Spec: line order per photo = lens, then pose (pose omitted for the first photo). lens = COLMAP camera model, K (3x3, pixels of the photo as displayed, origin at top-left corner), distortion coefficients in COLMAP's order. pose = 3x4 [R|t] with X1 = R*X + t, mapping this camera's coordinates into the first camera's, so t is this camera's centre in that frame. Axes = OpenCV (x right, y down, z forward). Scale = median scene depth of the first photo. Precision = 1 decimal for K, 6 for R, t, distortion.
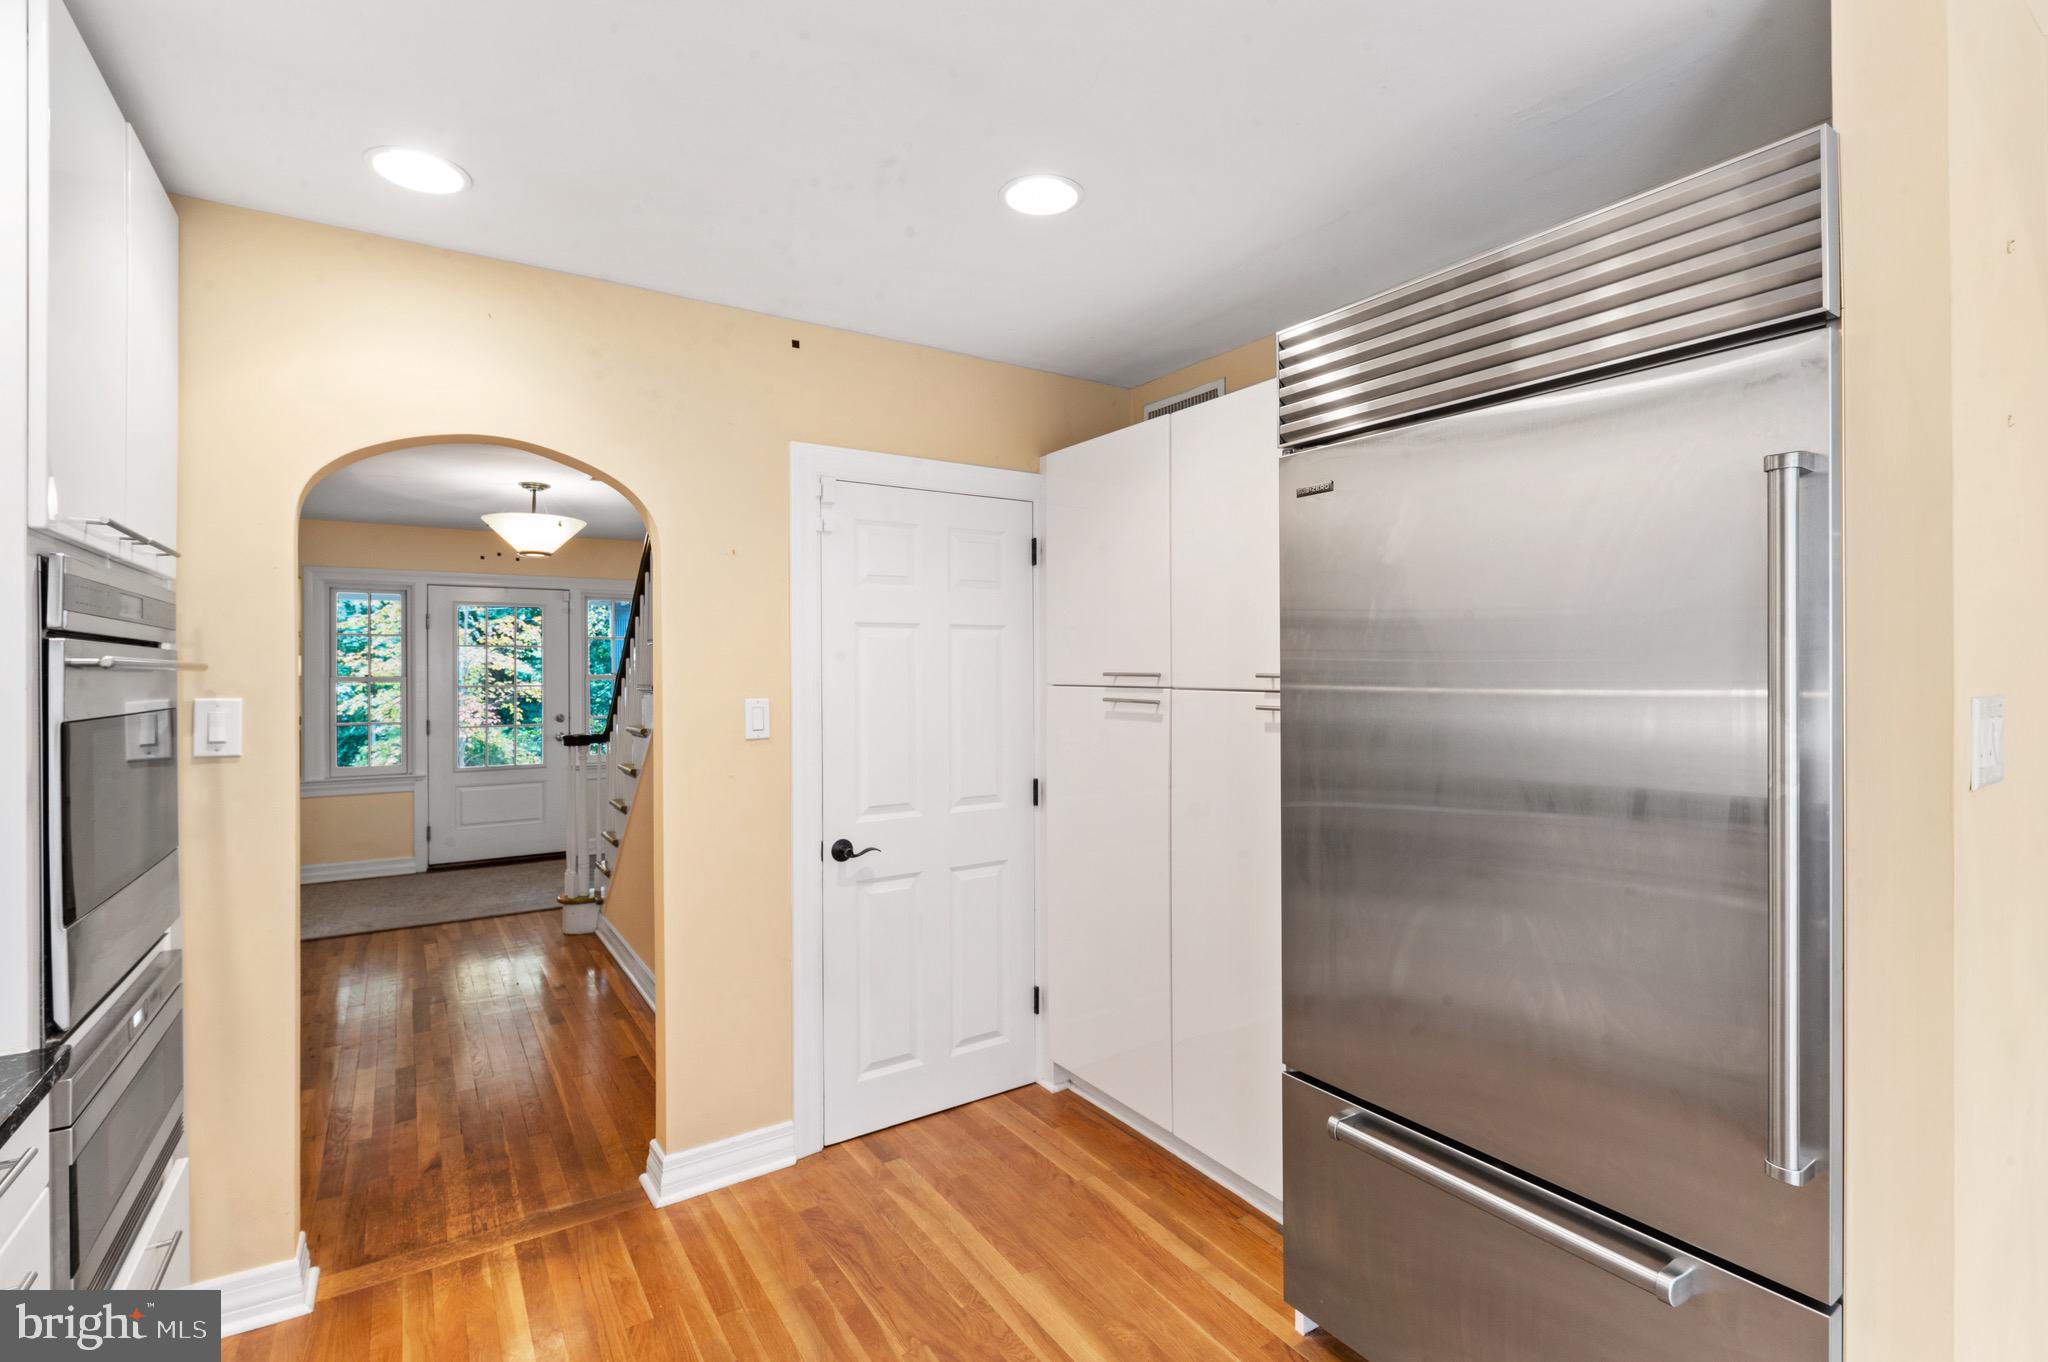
lens RADIAL K [[956.1, 0, 1069.7], [0, 956.1, 668.1], [0, 0, 1]] dist [0.001596, -0.003406]
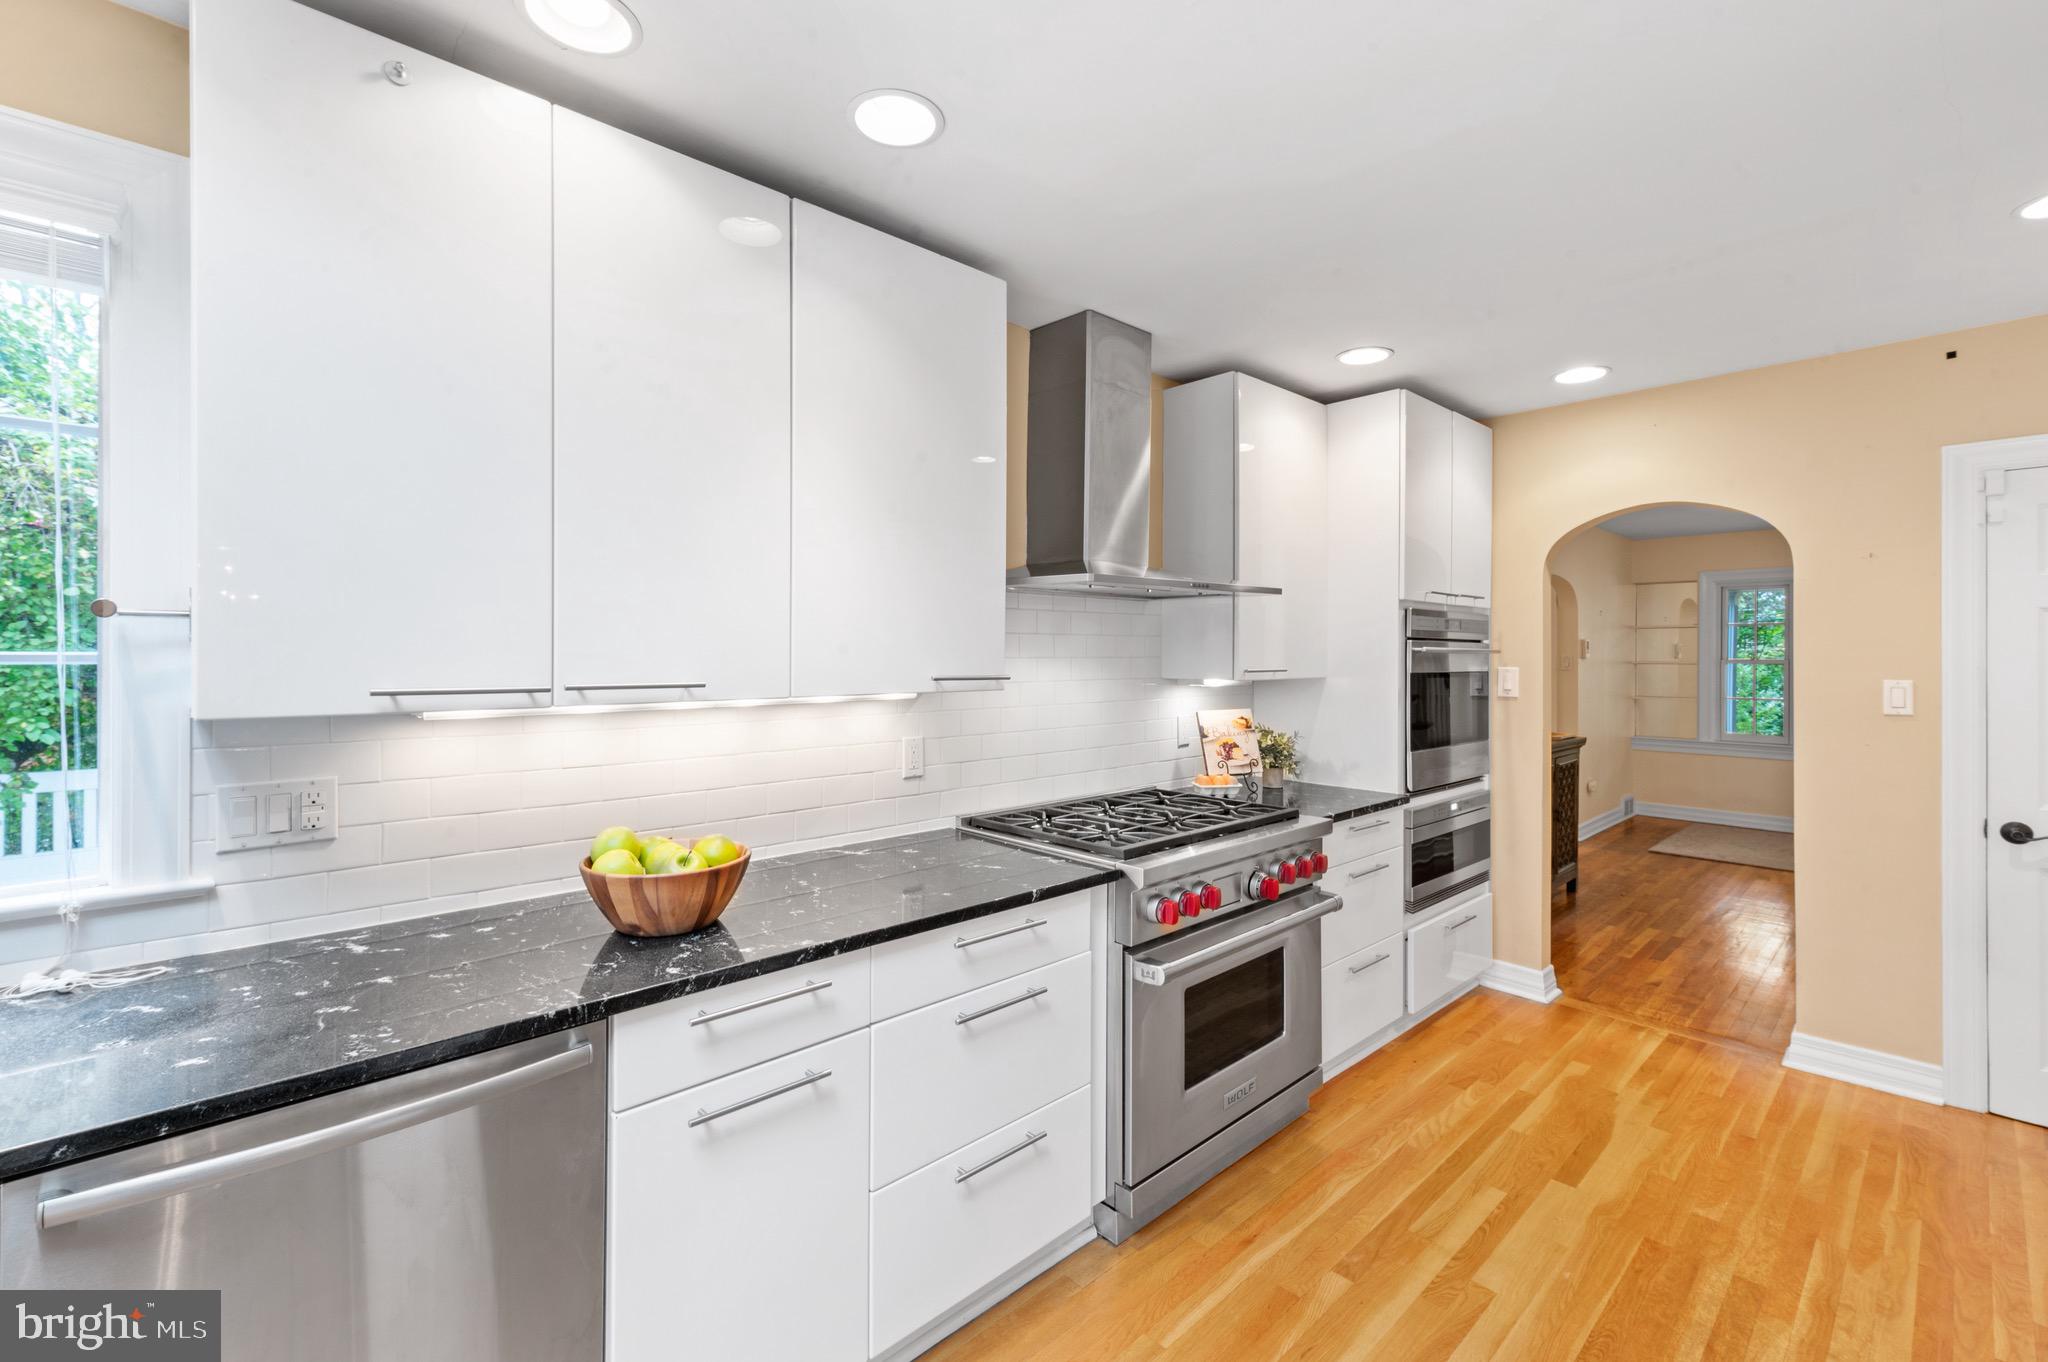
lens RADIAL K [[876.7, 0, 1025.6], [0, 876.7, 658.3], [0, 0, 1]] dist [0.011652, -0.004220]
pose [[0.162392, 0.009166, -0.986684, 0.636949], [-0.001351, 0.999958, 0.009067, -0.002475], [0.986725, -0.000140, 0.162398, -0.238198]]
